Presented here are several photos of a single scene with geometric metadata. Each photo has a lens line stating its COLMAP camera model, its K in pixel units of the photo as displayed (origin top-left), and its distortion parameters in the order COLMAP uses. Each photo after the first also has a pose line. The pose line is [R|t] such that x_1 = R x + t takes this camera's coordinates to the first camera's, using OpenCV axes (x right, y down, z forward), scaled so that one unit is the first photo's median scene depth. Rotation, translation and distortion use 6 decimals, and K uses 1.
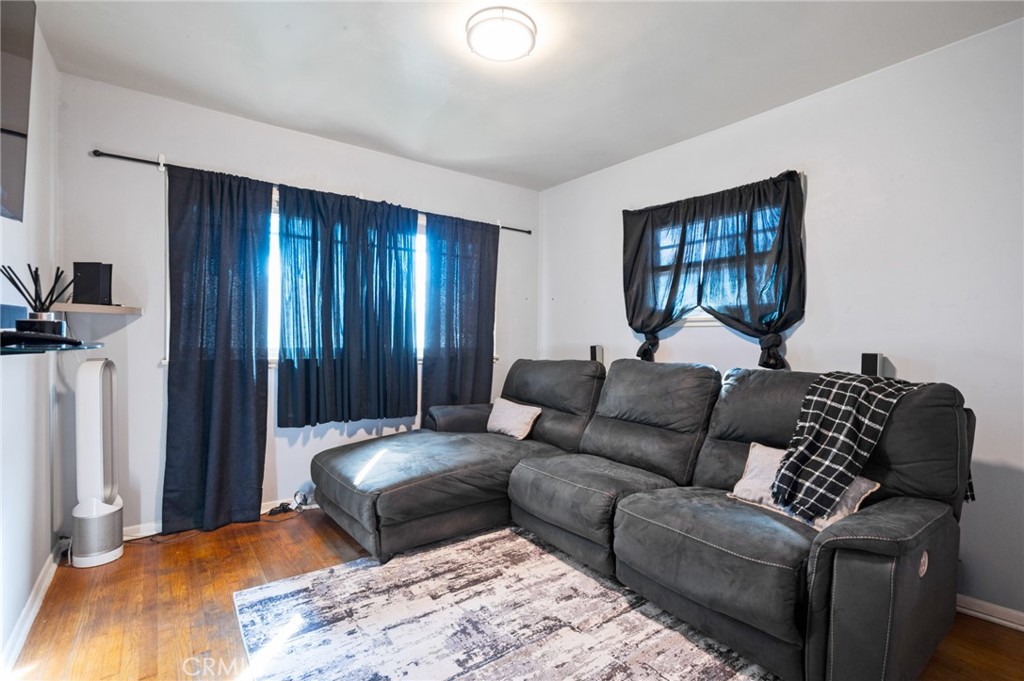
lens RADIAL K [[481.7, 0, 512.0], [0, 481.7, 337.2], [0, 0, 1]] dist [0.001796, 0.000073]
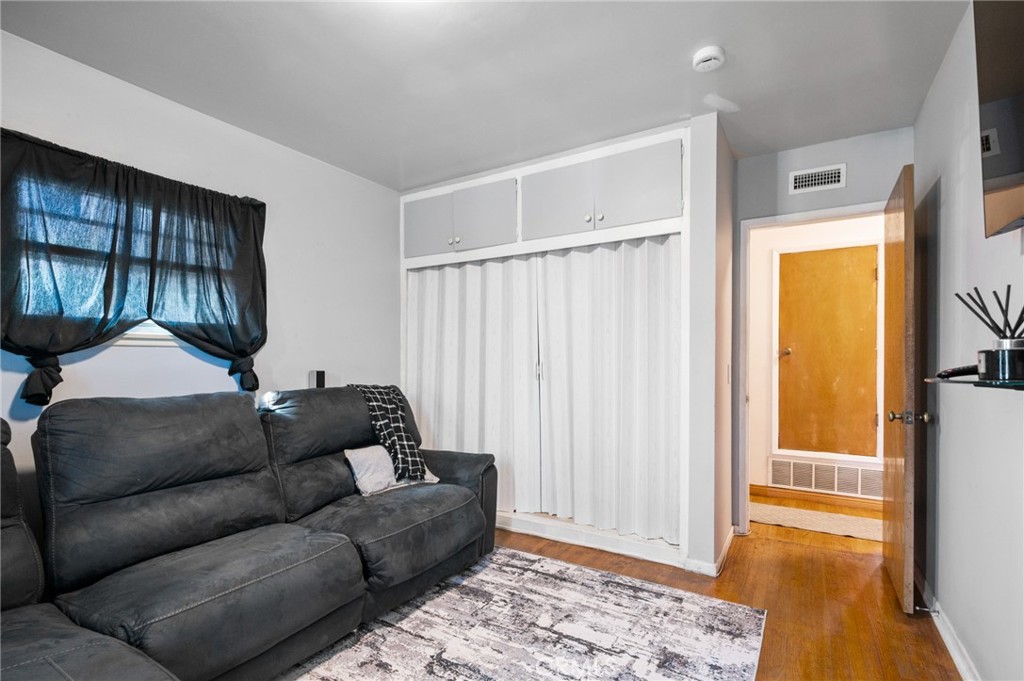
lens RADIAL K [[467.1, 0, 521.8], [0, 467.1, 361.6], [0, 0, 1]] dist [-0.001315, -0.000005]
pose [[-0.379300, -0.012131, 0.925194, -0.657658], [0.003398, 0.999889, 0.014503, -0.008565], [-0.925268, 0.008645, -0.379216, 0.966174]]
